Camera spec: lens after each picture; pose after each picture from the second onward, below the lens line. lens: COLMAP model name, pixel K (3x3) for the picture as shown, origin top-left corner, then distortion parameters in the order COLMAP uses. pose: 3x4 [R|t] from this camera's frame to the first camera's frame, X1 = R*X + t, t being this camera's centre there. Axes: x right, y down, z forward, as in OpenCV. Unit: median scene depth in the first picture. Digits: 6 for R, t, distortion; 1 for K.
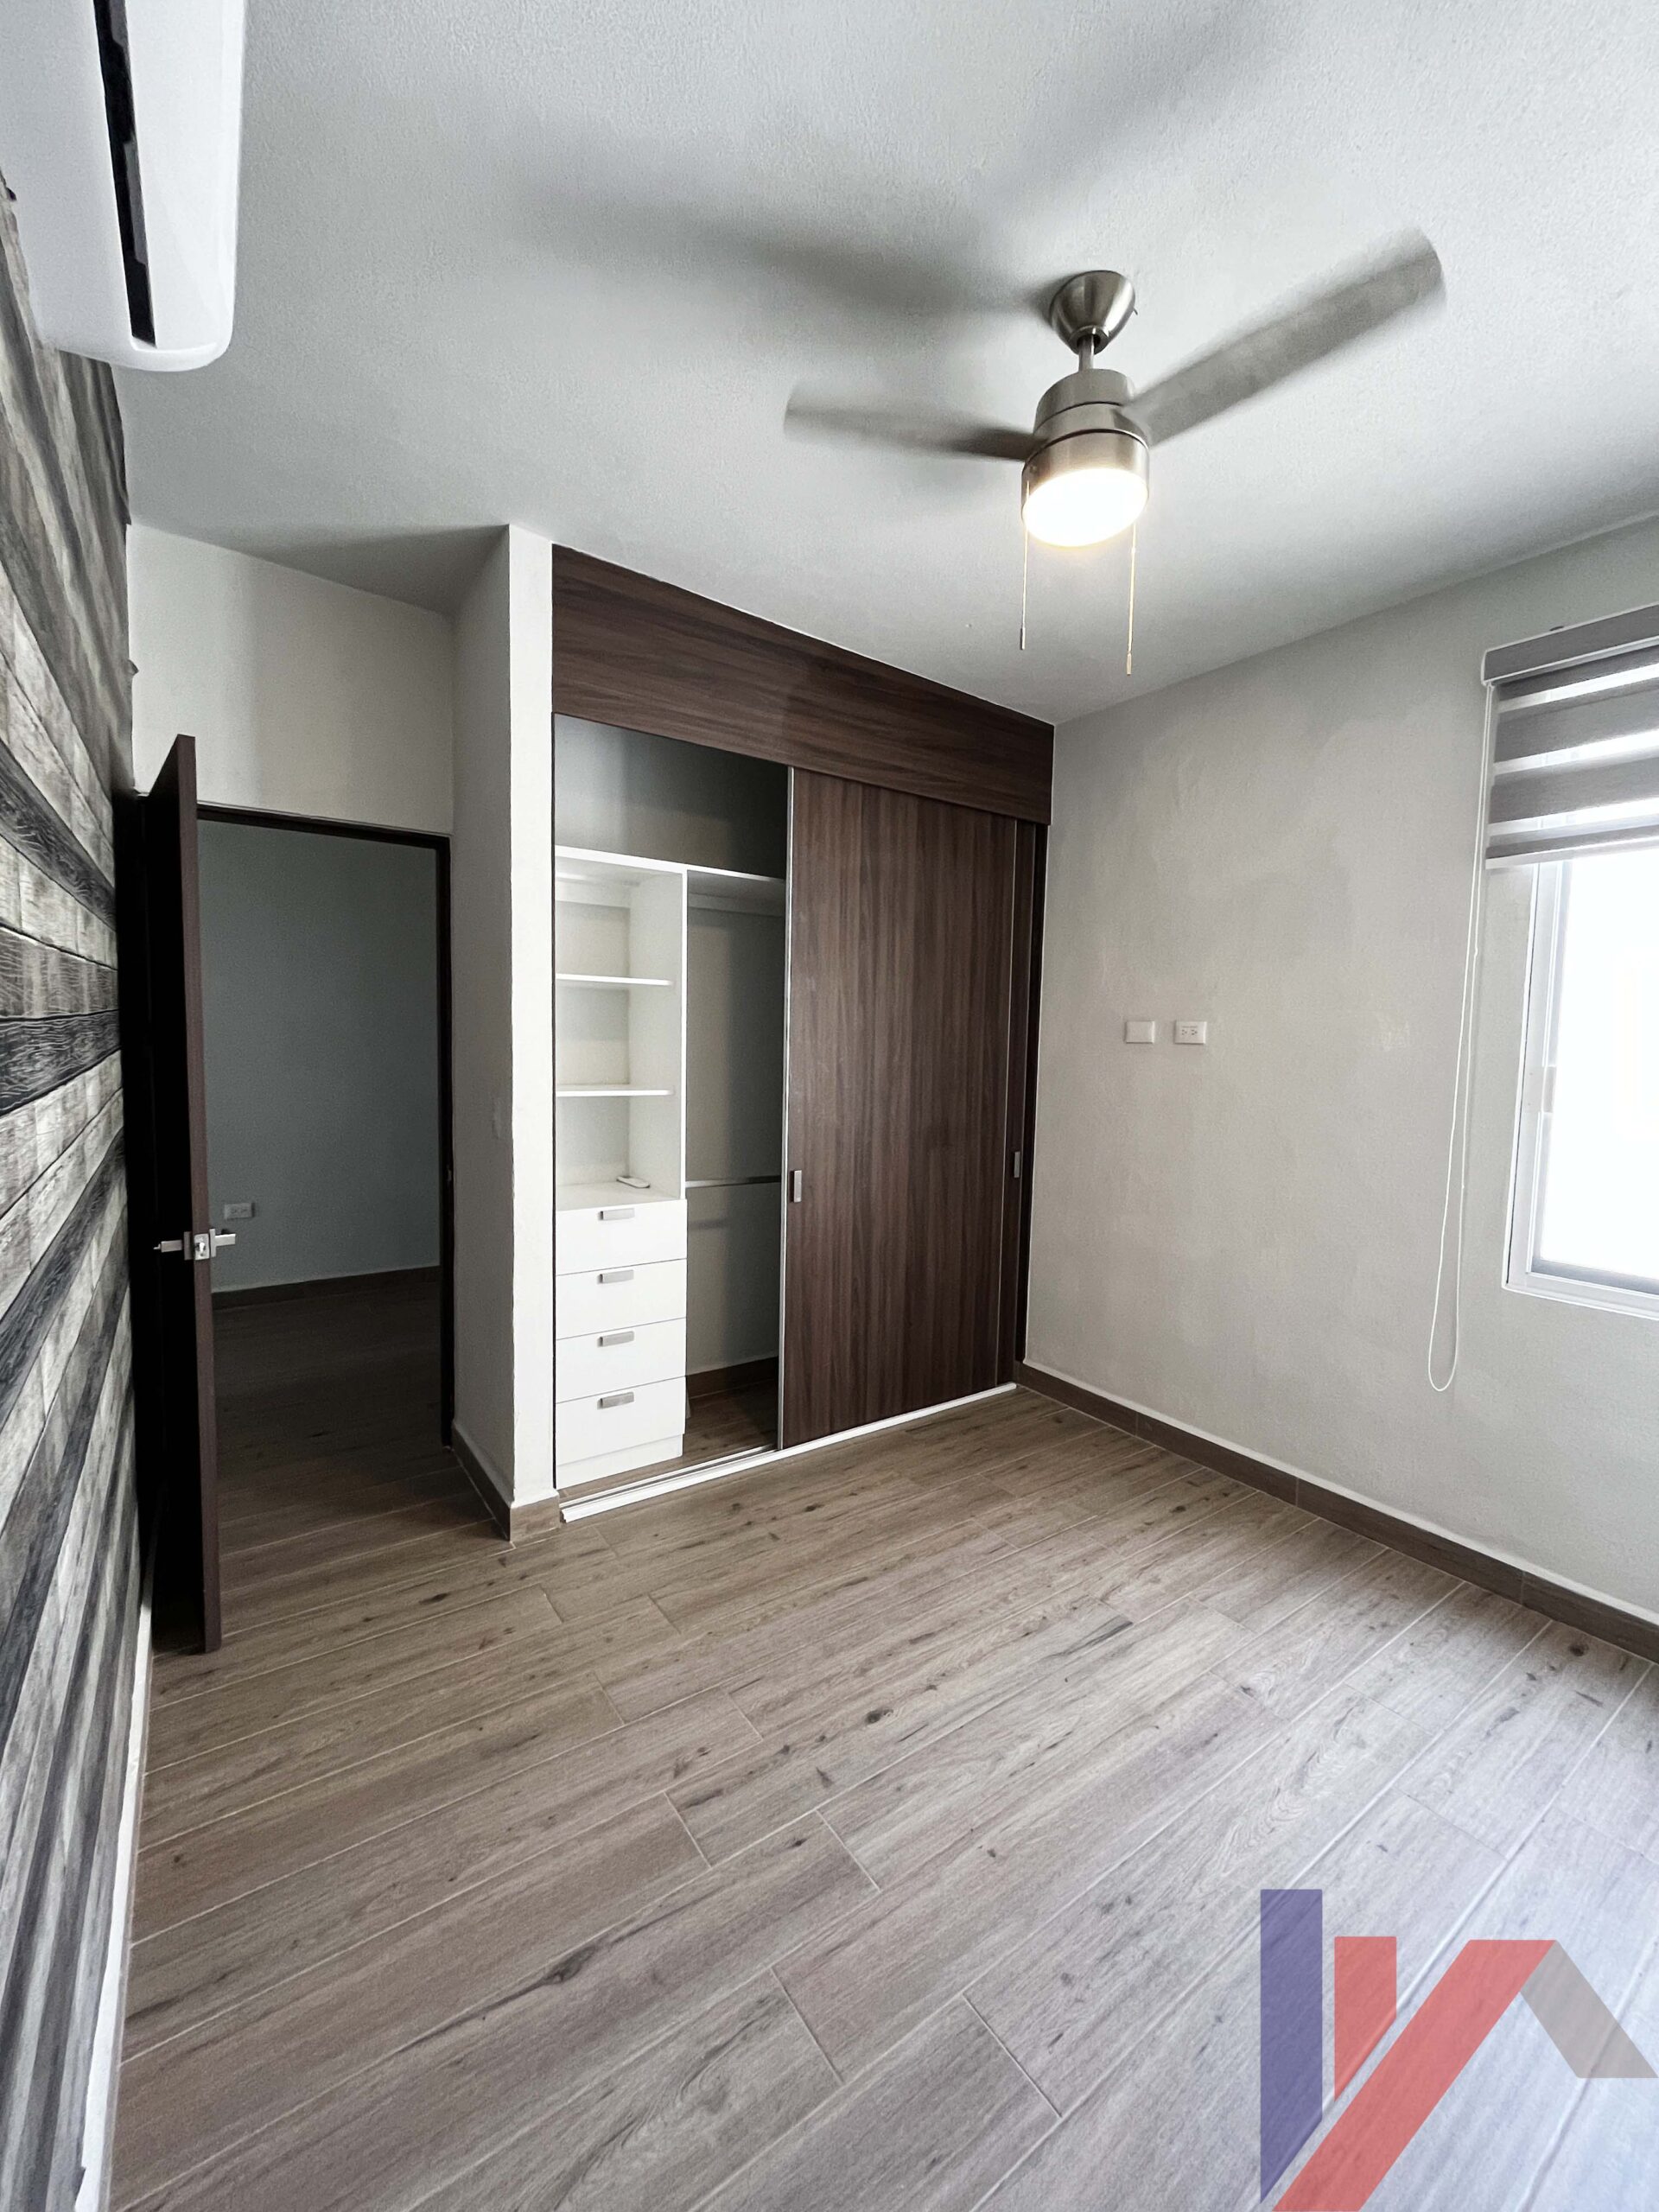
lens RADIAL K [[896.0, 0, 780.0], [0, 896.0, 1105.4], [0, 0, 1]] dist [-0.000125, 0.000031]
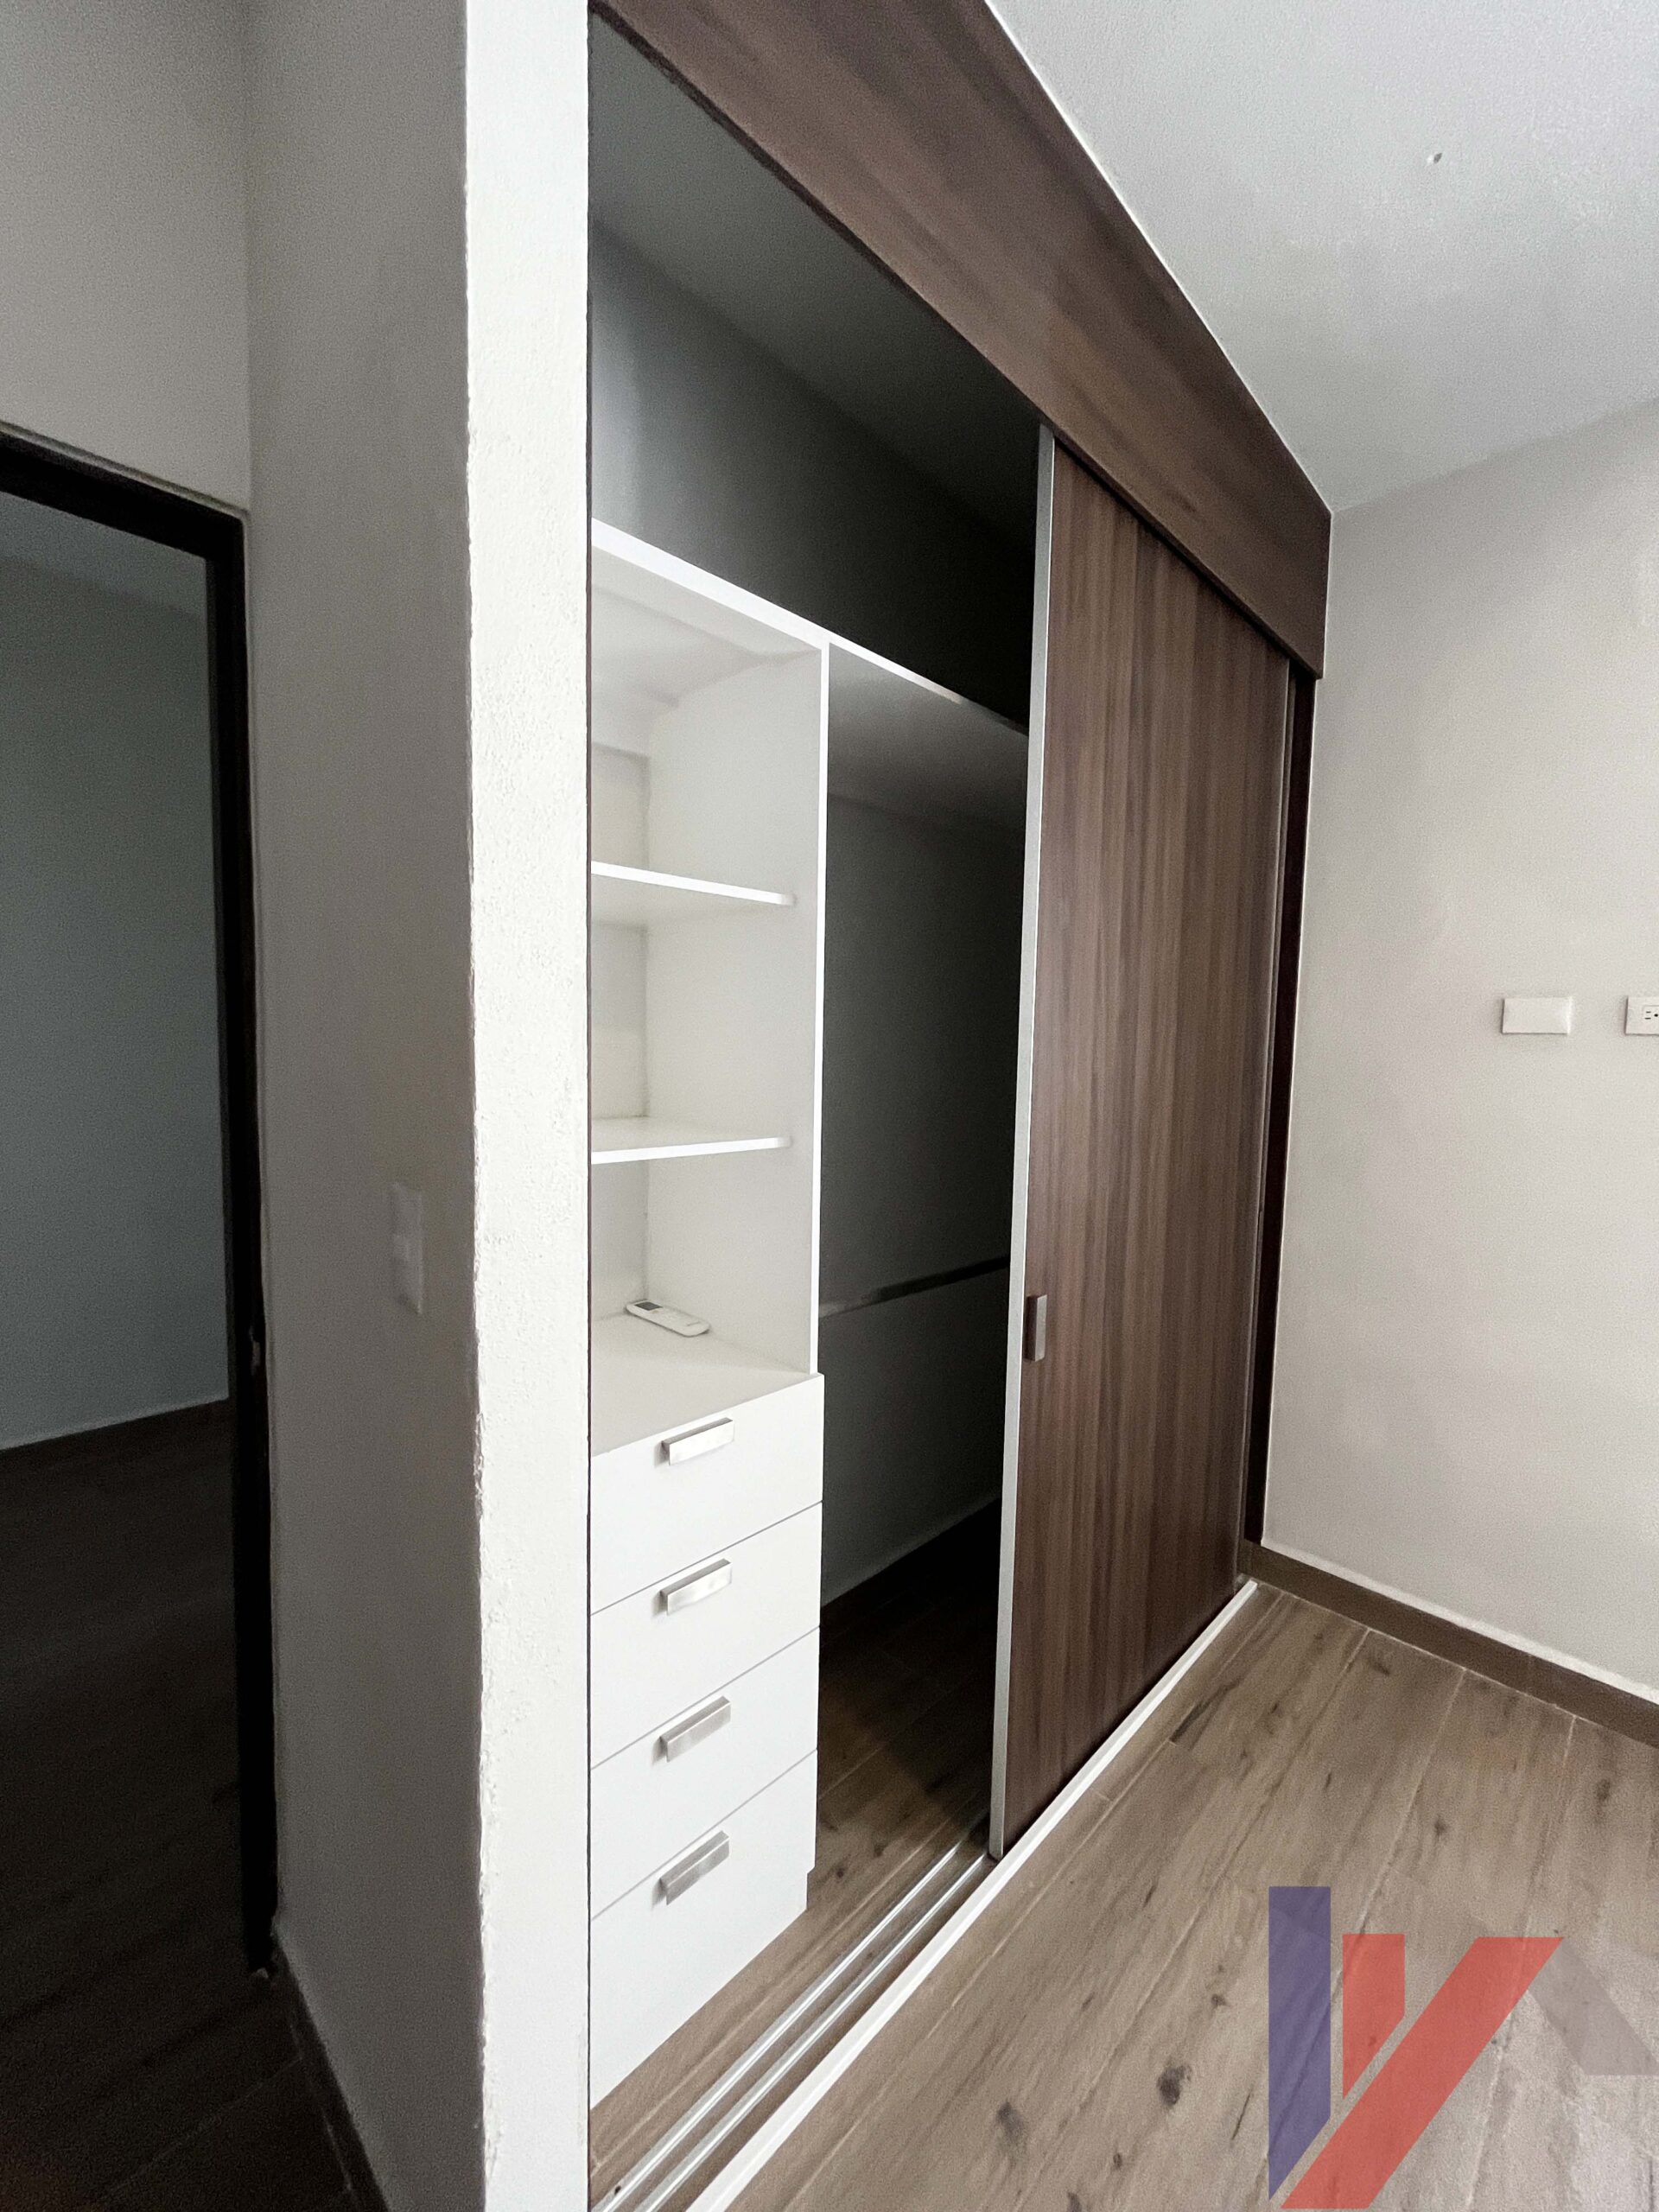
lens RADIAL K [[919.6, 0, 795.3], [0, 919.6, 1096.4], [0, 0, 1]] dist [-0.004156, -0.000207]
pose [[0.980498, -0.013034, 0.196097, -0.198460], [0.011807, 0.999903, 0.007427, -0.039170], [-0.196174, -0.004967, 0.980556, 0.518320]]
